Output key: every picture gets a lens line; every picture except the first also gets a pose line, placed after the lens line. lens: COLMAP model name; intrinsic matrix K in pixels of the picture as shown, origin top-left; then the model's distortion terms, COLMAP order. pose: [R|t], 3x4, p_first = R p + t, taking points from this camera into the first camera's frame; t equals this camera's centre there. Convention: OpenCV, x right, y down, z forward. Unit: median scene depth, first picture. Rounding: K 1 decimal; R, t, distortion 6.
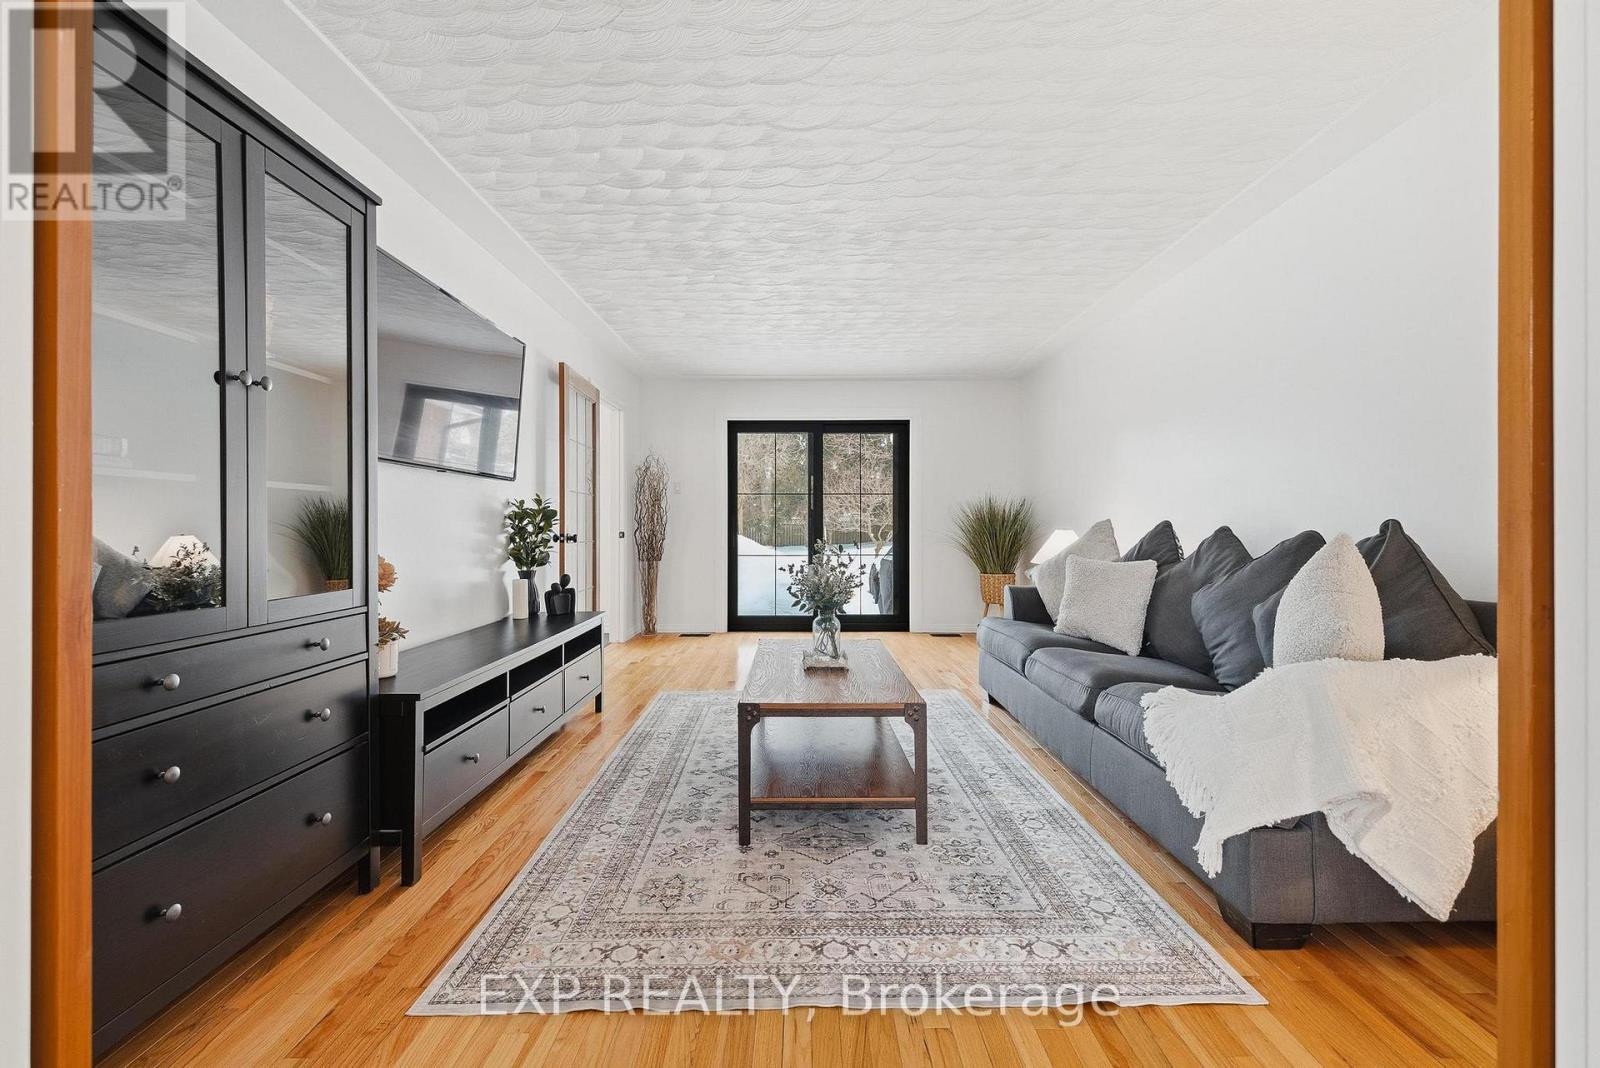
lens RADIAL K [[667.0, 0, 797.5], [0, 667.0, 525.4], [0, 0, 1]] dist [0.013510, -0.000198]
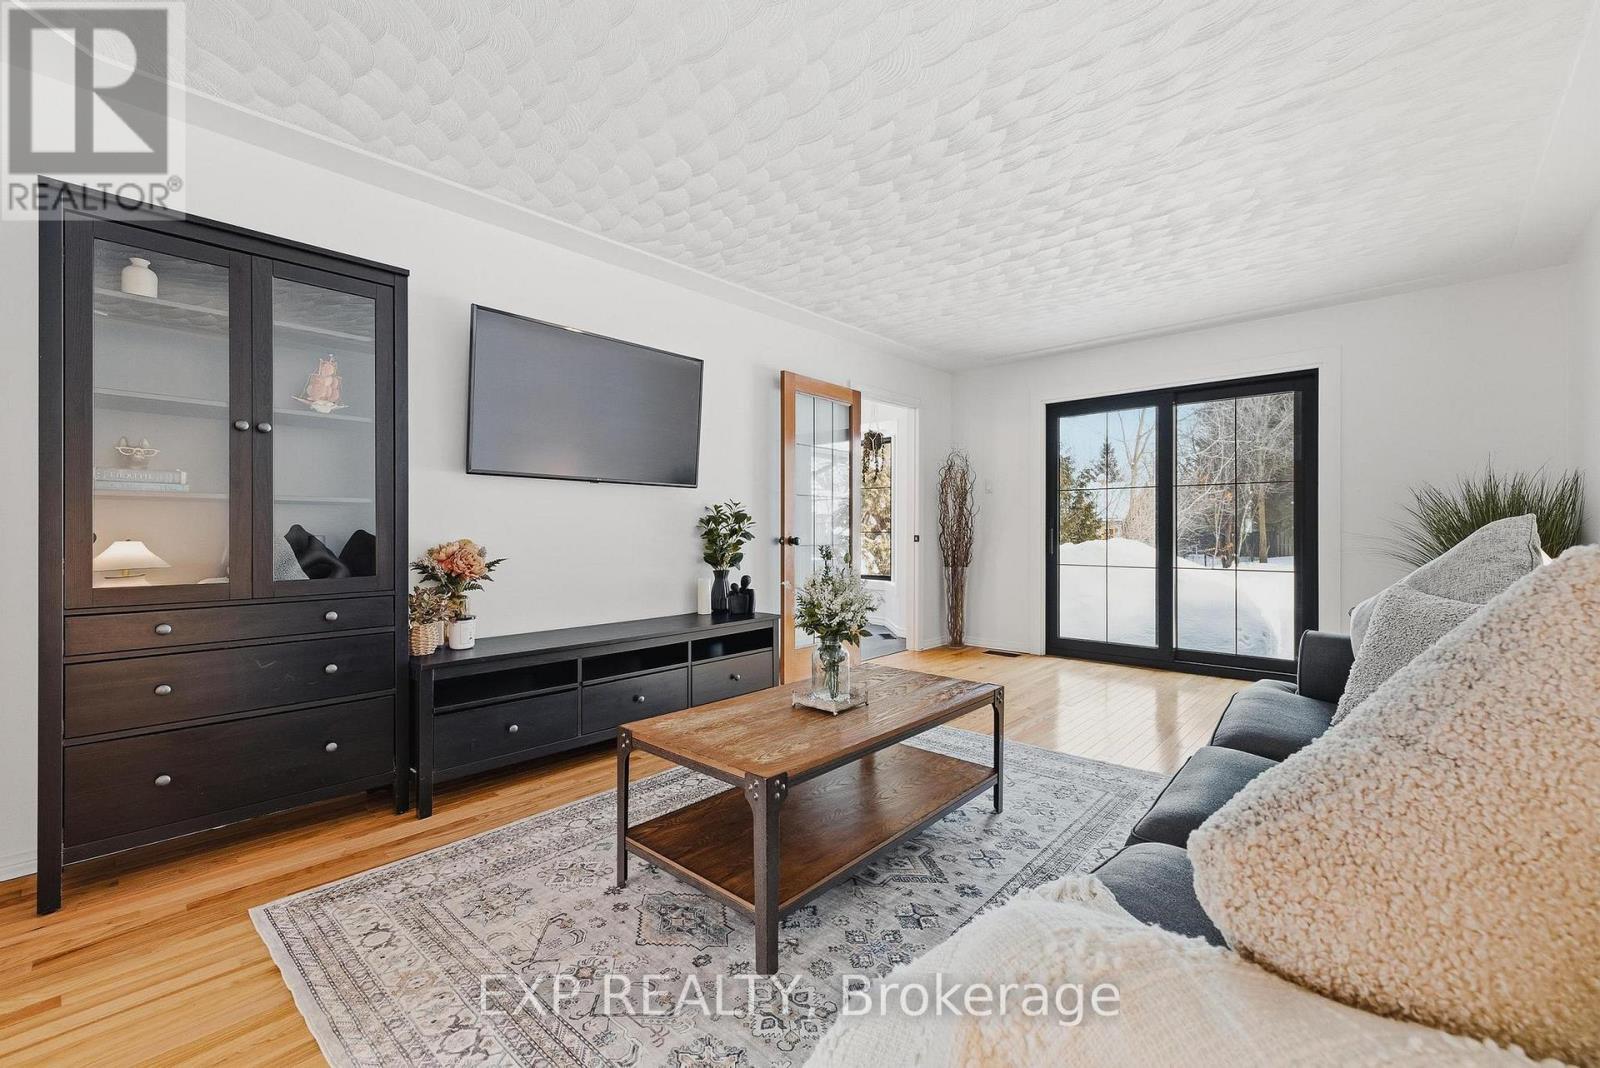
lens RADIAL K [[667.0, 0, 797.5], [0, 667.0, 525.4], [0, 0, 1]] dist [0.013510, -0.000198]
pose [[0.739378, -0.001267, -0.673289, 0.396649], [-0.001816, 0.999991, -0.003877, -0.000346], [0.673288, 0.004090, 0.739369, 0.282899]]
